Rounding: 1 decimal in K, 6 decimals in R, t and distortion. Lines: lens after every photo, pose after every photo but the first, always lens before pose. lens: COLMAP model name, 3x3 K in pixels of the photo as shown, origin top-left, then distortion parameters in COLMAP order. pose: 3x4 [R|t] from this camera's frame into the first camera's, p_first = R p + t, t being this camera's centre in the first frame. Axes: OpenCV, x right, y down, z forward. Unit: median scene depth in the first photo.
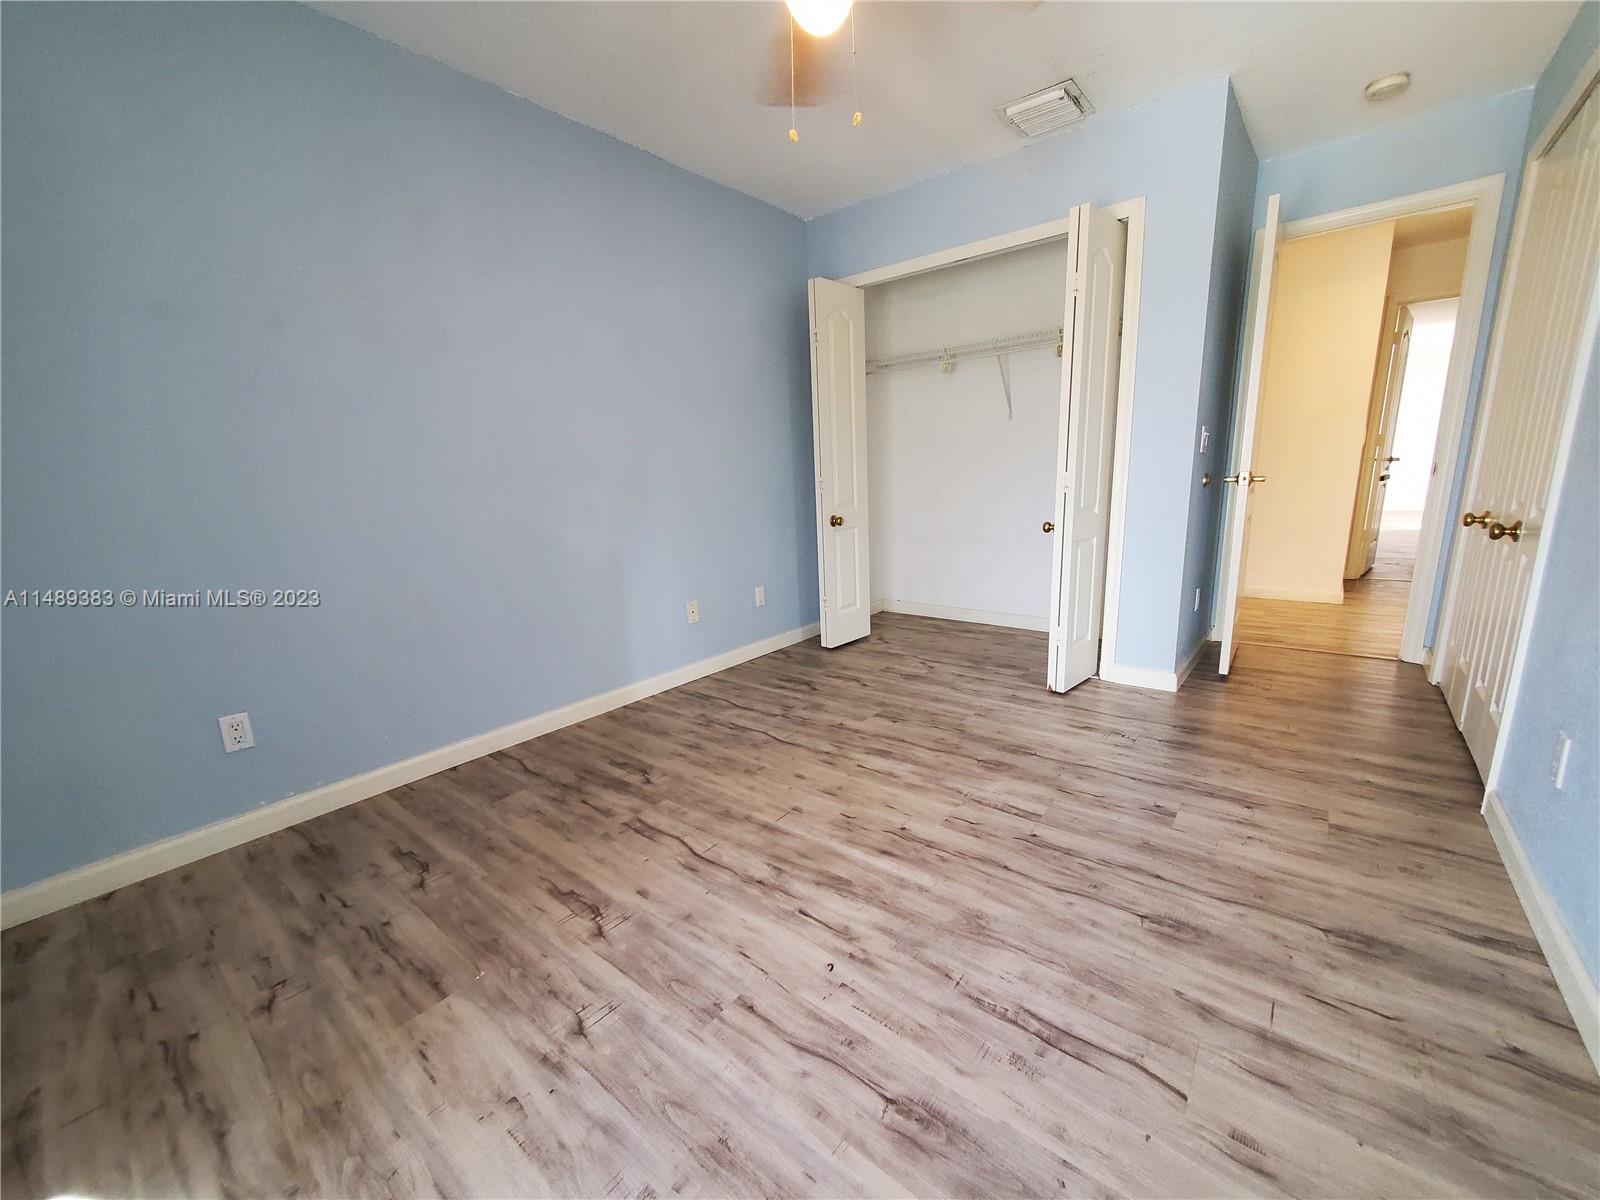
lens RADIAL K [[634.1, 0, 804.2], [0, 634.1, 612.9], [0, 0, 1]] dist [0.002533, -0.000707]
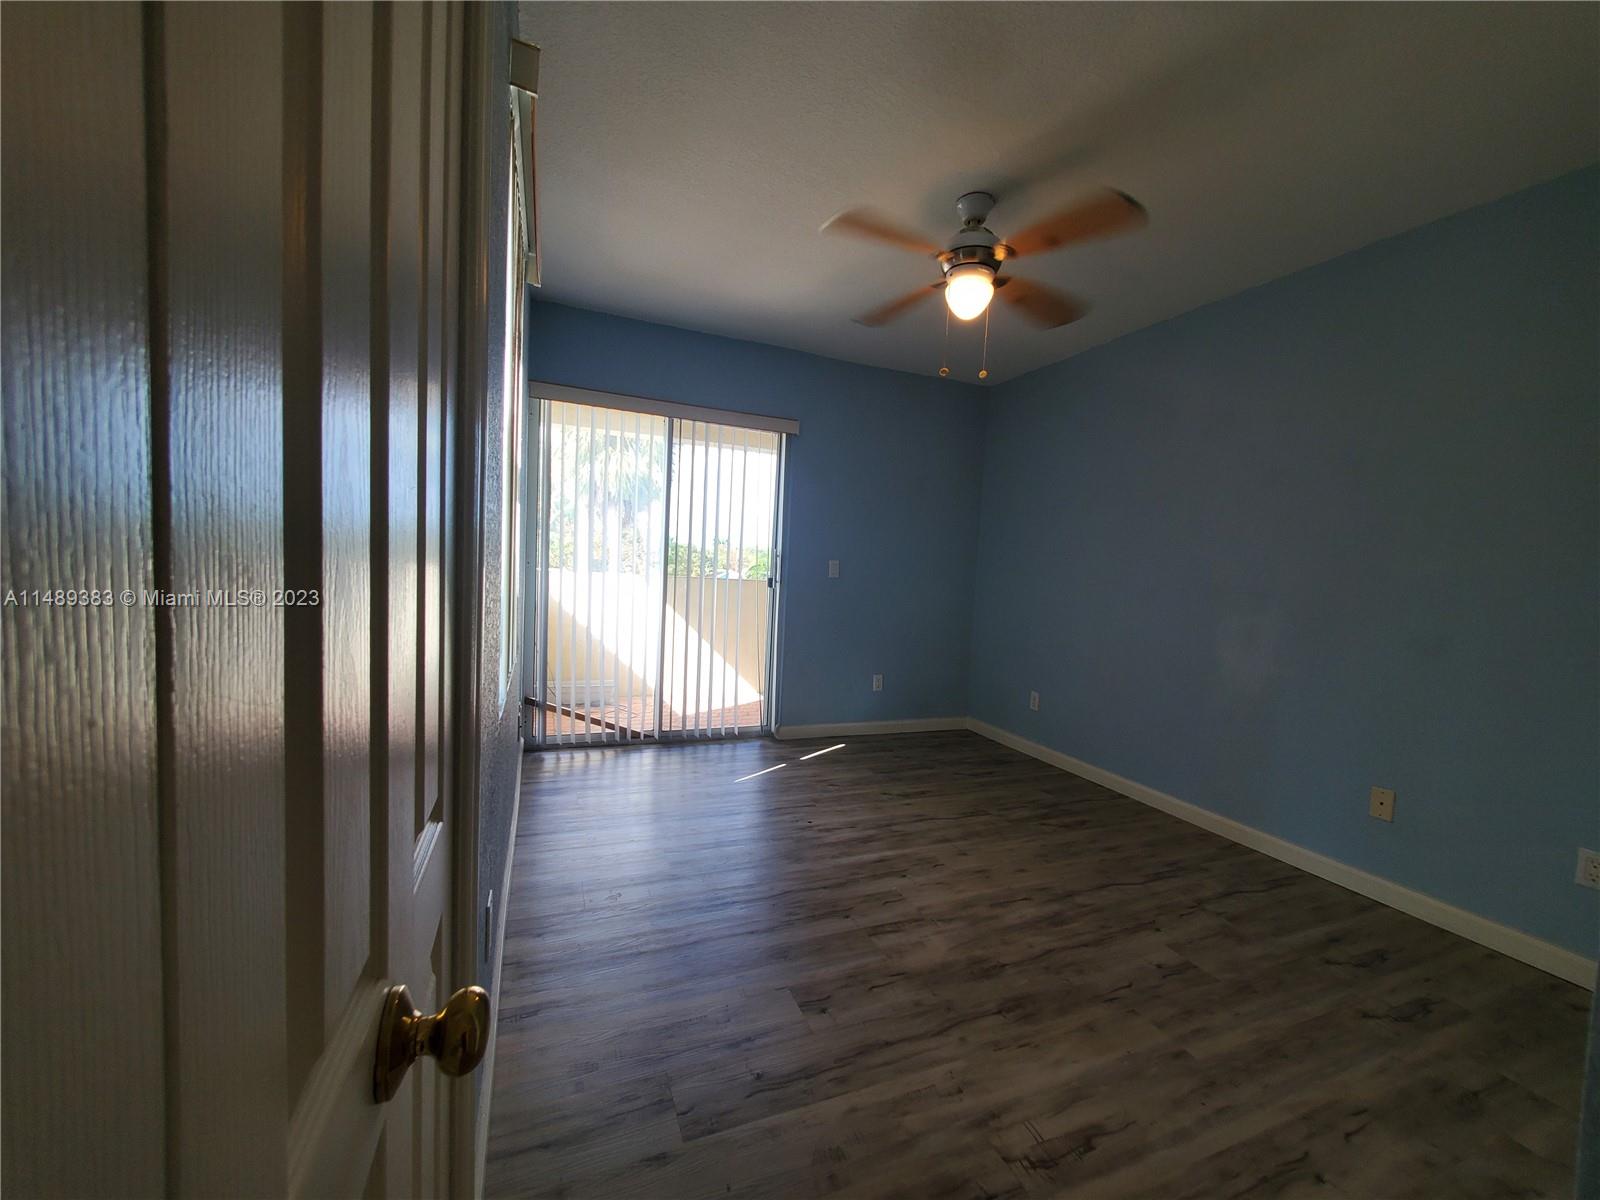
lens RADIAL K [[634.1, 0, 804.2], [0, 634.1, 612.9], [0, 0, 1]] dist [0.002533, -0.000707]
pose [[-0.483097, 0.080248, -0.871882, 1.062562], [-0.222571, 0.951825, 0.210929, -0.301043], [0.846806, 0.295954, -0.441963, 1.016321]]
